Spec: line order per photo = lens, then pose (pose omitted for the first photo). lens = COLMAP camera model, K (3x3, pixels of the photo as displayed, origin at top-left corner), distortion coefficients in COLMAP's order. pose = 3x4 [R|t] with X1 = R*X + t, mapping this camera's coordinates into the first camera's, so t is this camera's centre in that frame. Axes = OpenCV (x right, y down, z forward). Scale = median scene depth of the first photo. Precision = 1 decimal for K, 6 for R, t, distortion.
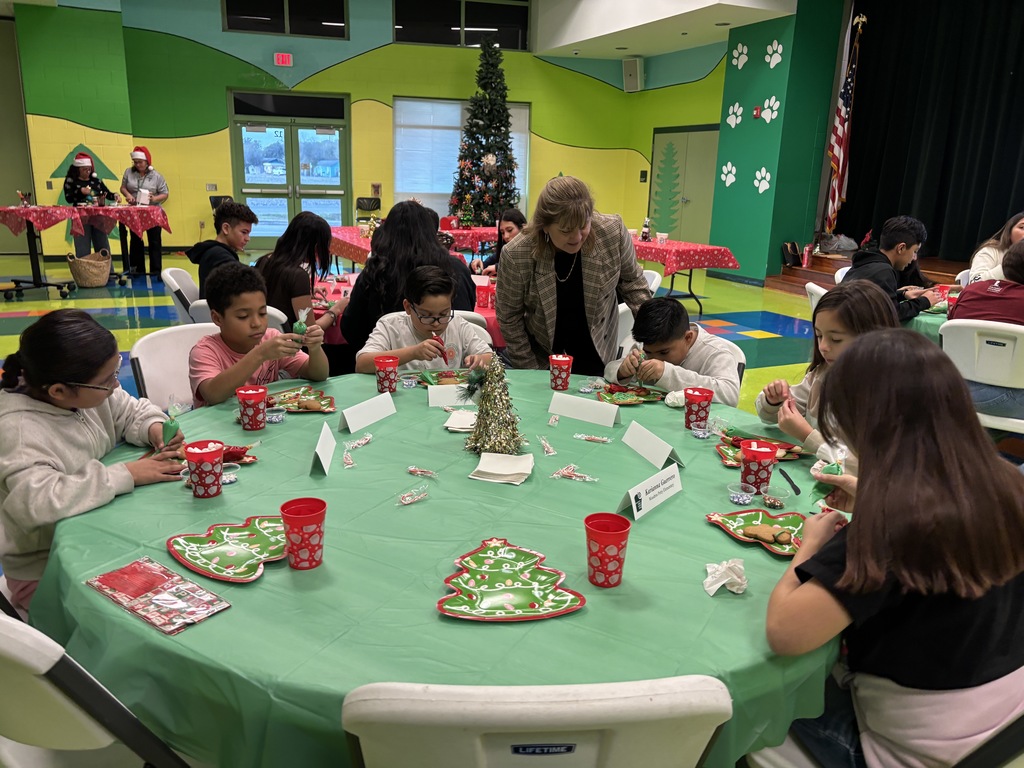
lens RADIAL K [[753.6, 0, 508.8], [0, 753.6, 383.5], [0, 0, 1]] dist [-0.008693, 0.000817]
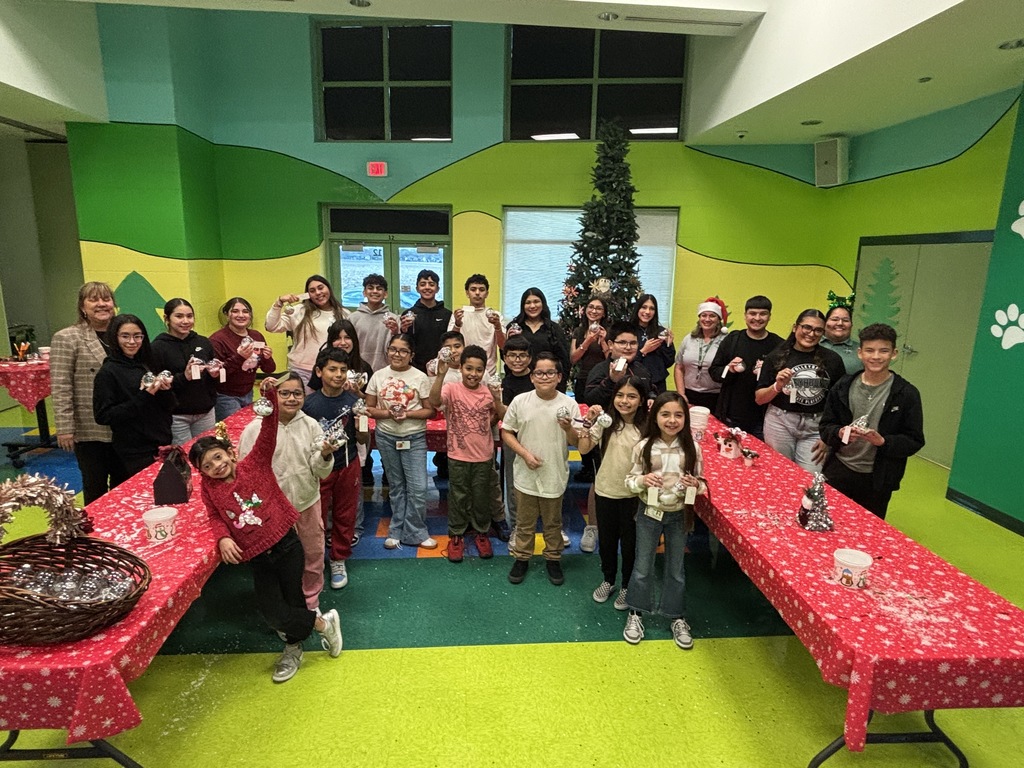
lens RADIAL K [[662.5, 0, 463.1], [0, 662.5, 410.0], [0, 0, 1]] dist [-0.005046, -0.008860]
pose [[0.936919, 0.065587, -0.343339, 0.072209], [-0.089126, 0.994598, -0.053216, -0.121668], [0.337994, 0.080459, 0.937703, 0.335999]]
